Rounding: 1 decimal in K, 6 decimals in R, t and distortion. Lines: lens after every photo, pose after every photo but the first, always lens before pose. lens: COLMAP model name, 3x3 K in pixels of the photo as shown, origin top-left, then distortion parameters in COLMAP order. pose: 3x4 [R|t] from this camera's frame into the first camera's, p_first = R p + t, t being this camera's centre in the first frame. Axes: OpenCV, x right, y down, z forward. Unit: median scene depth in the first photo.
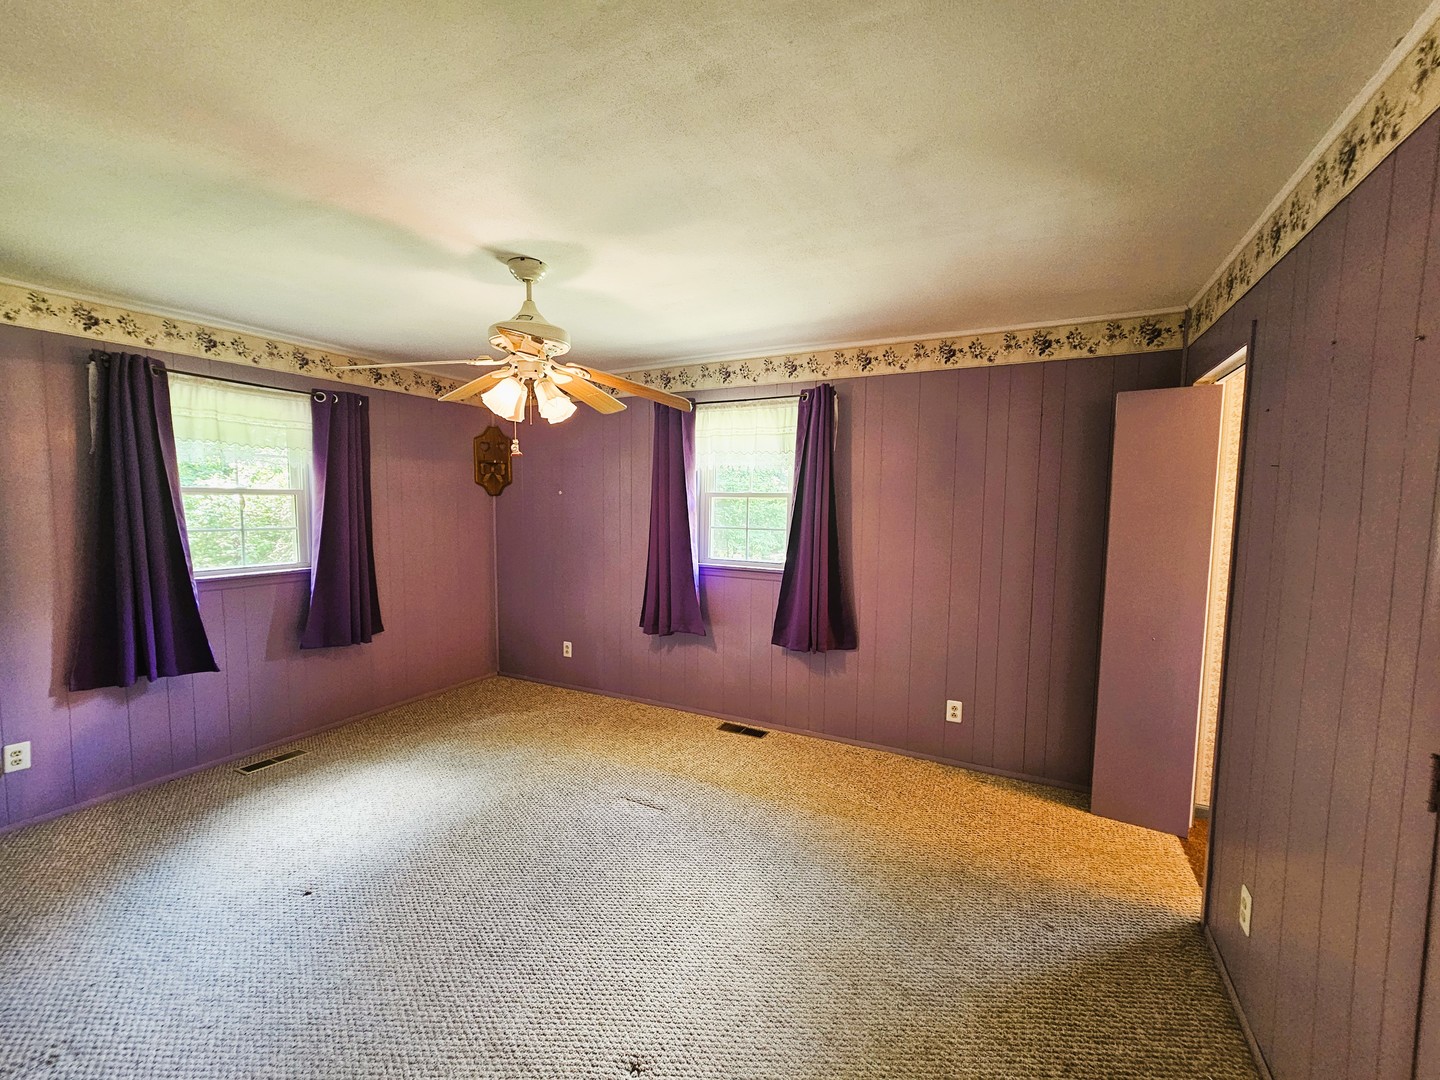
lens RADIAL K [[586.7, 0, 724.6], [0, 586.7, 544.8], [0, 0, 1]] dist [-0.006430, 0.002470]
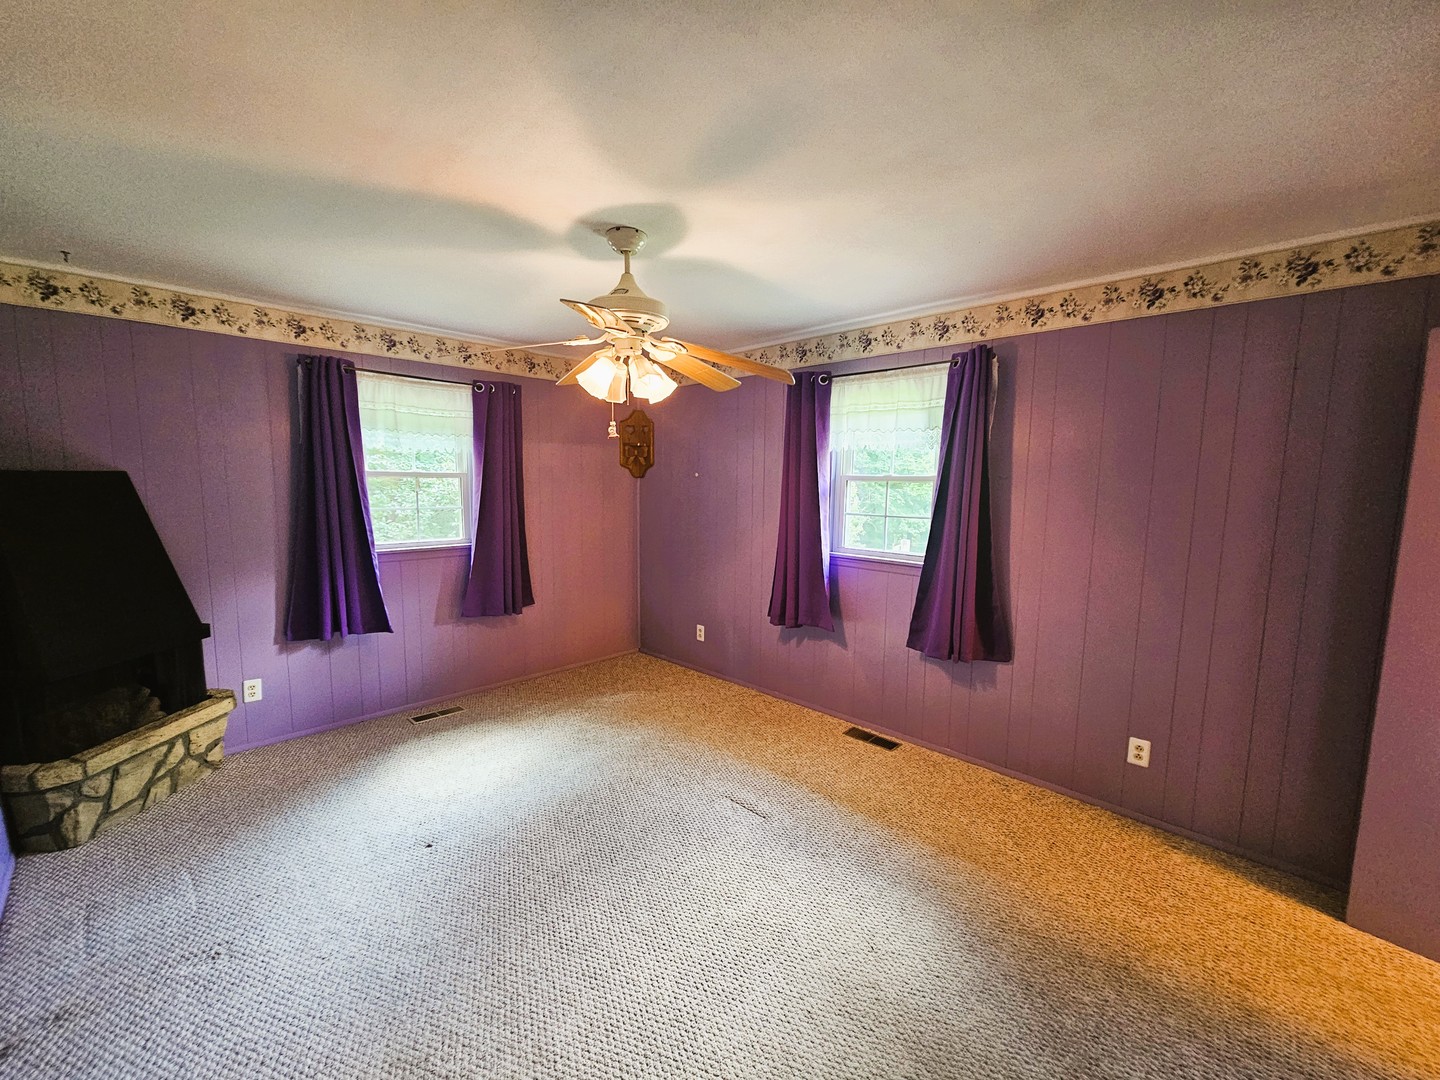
lens RADIAL K [[586.7, 0, 724.6], [0, 586.7, 544.8], [0, 0, 1]] dist [-0.006430, 0.002470]
pose [[0.957244, 0.033707, -0.287310, 0.072128], [-0.024268, 0.999044, 0.036353, -0.011335], [0.288261, -0.027827, 0.957148, 0.087126]]
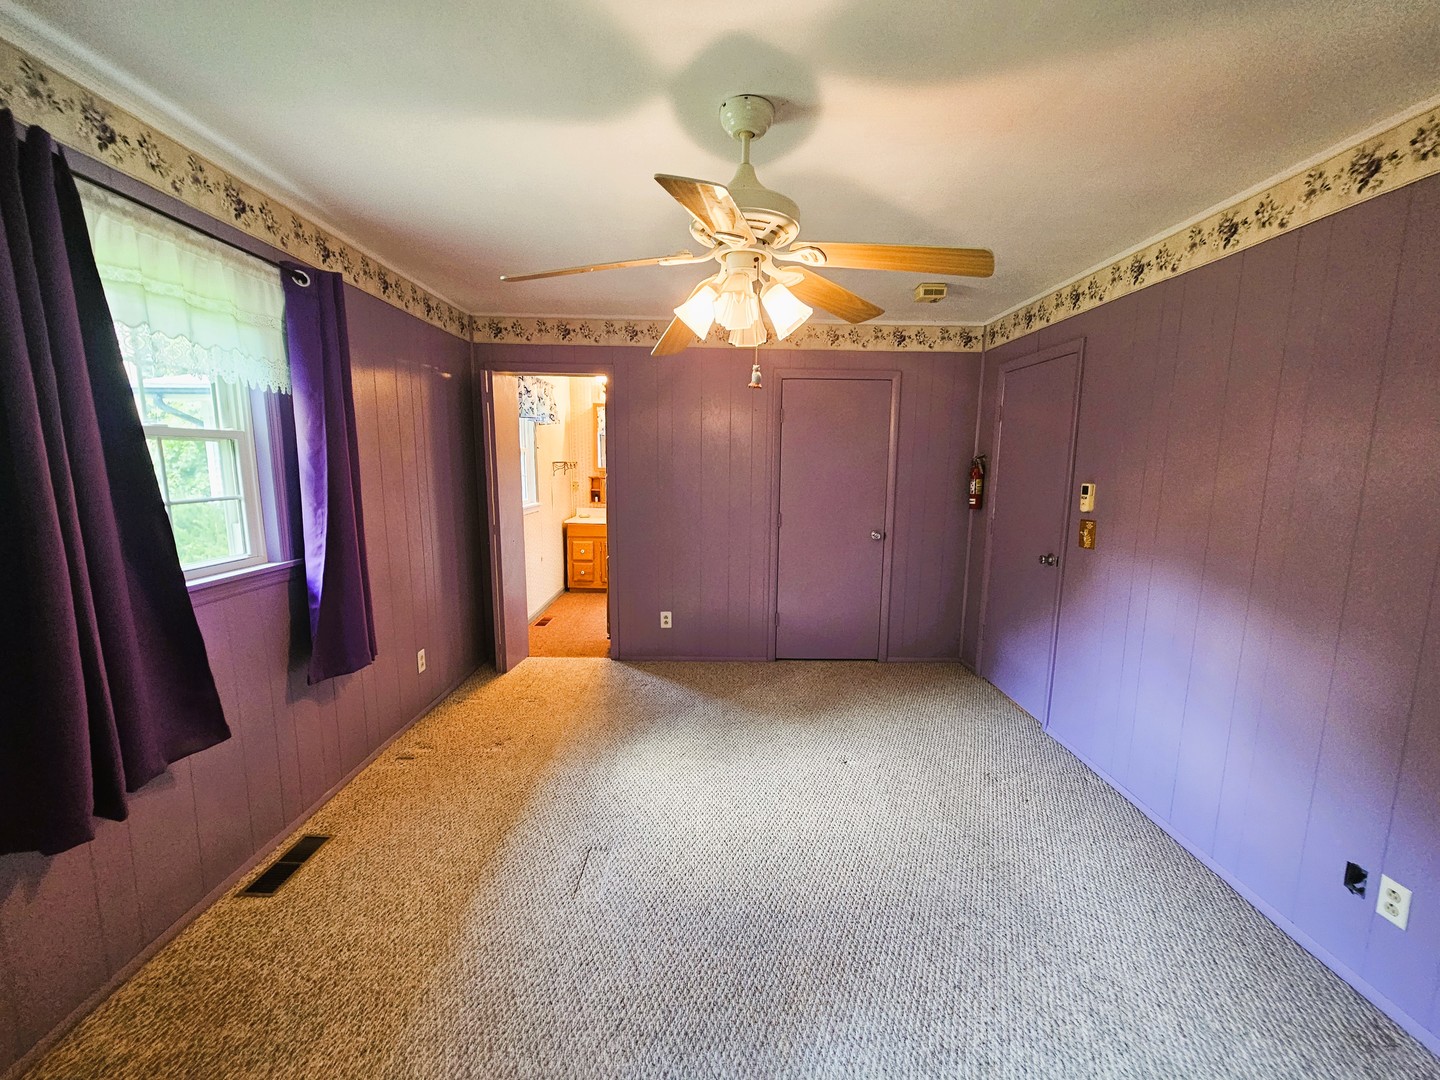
lens RADIAL K [[586.7, 0, 724.6], [0, 586.7, 544.8], [0, 0, 1]] dist [-0.006430, 0.002470]
pose [[-0.473855, -0.143254, 0.868872, -0.688435], [0.048748, 0.980899, 0.188310, -0.072412], [-0.879252, 0.131587, -0.457821, 0.971069]]
